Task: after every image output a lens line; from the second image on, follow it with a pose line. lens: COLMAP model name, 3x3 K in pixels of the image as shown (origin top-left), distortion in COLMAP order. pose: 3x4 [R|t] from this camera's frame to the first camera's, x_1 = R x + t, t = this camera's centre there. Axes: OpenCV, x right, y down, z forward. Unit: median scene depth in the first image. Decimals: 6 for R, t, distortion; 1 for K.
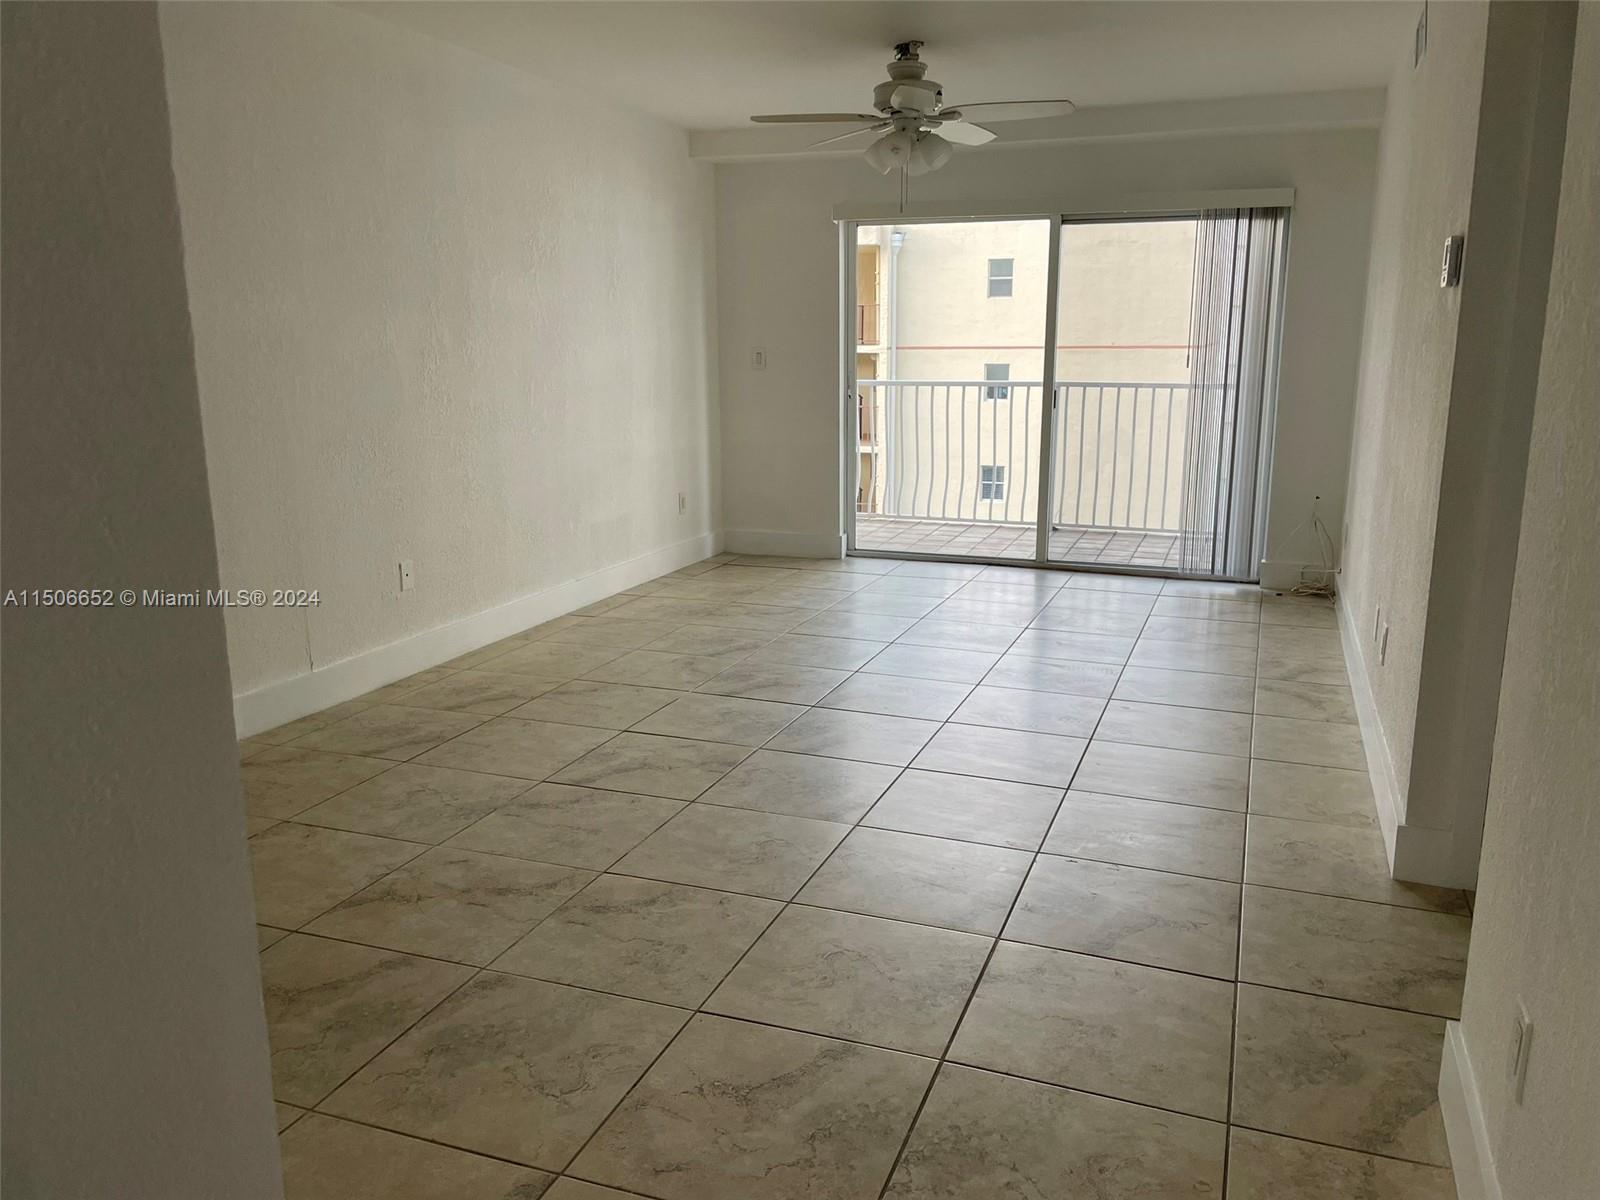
lens RADIAL K [[1222.0, 0, 808.9], [0, 1222.0, 594.8], [0, 0, 1]] dist [0.003318, -0.010054]
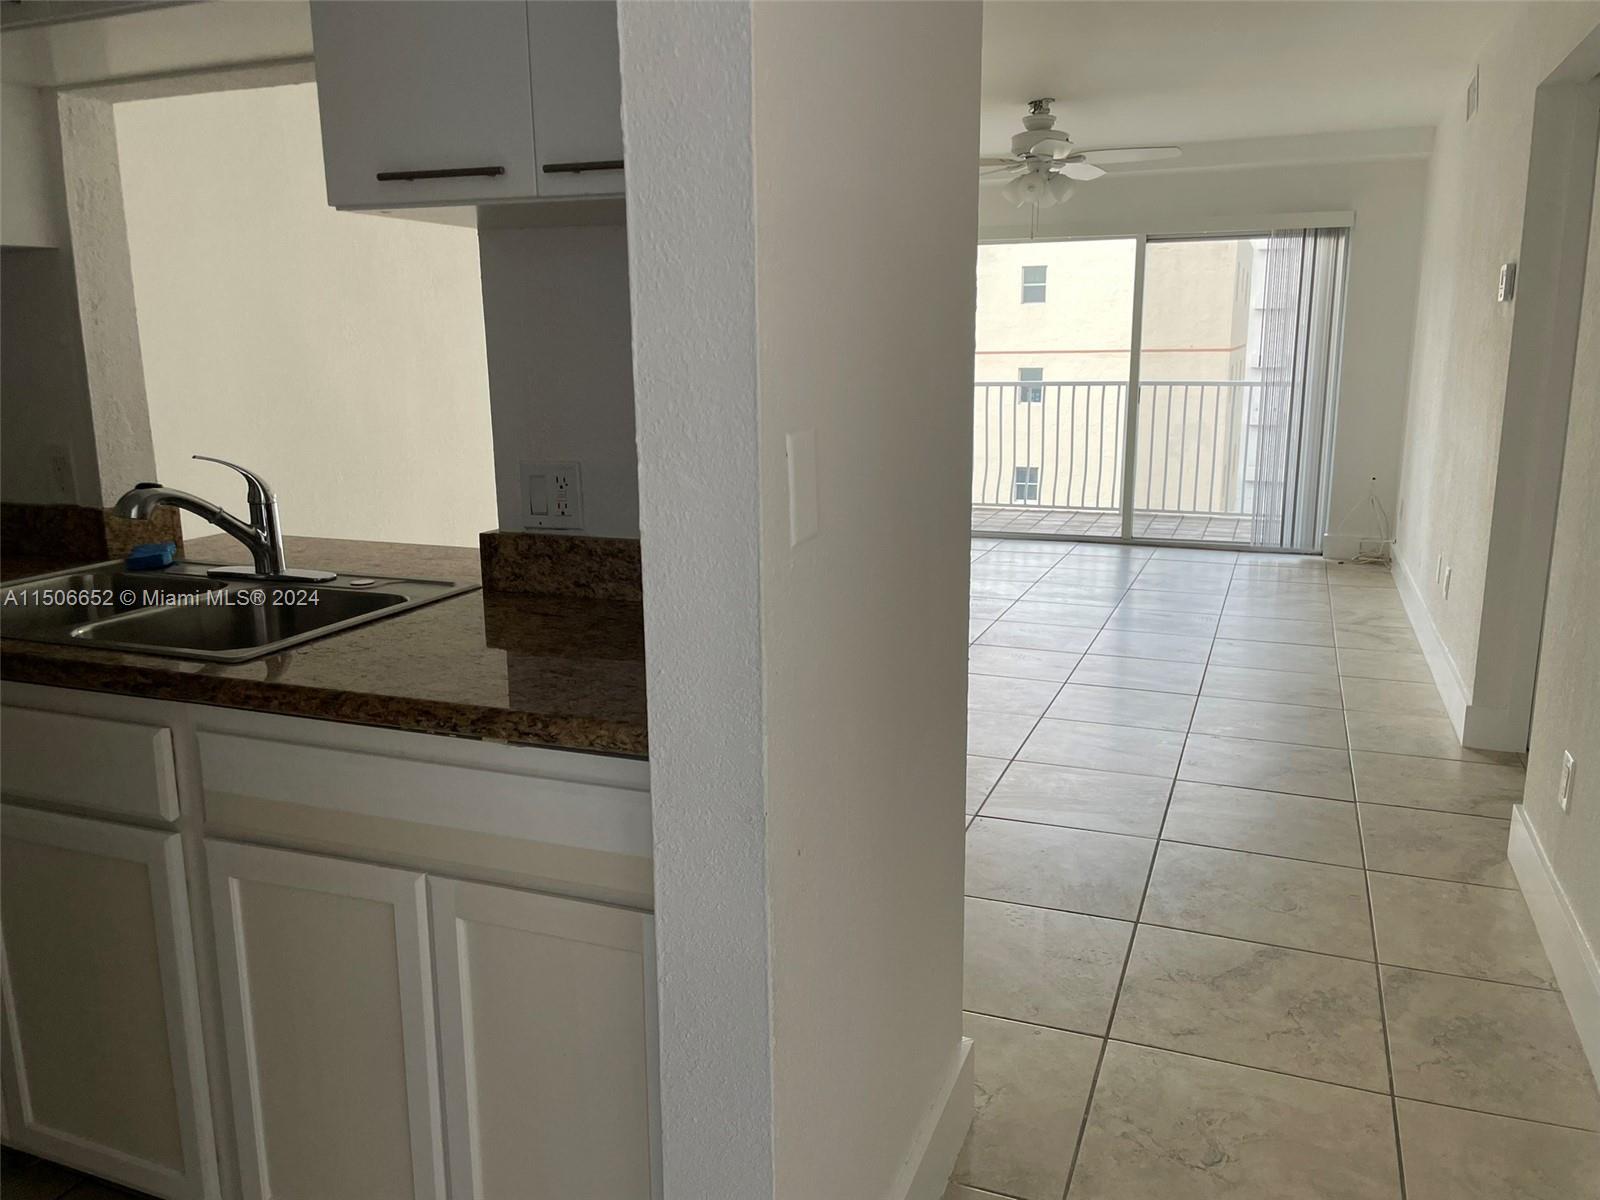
lens RADIAL K [[1222.0, 0, 793.4], [0, 1222.0, 604.2], [0, 0, 1]] dist [0.003318, -0.010054]
pose [[0.999694, -0.003679, -0.024445, -0.130240], [0.003727, 0.999991, 0.001939, 0.043344], [0.024437, -0.002030, 0.999699, -0.208187]]
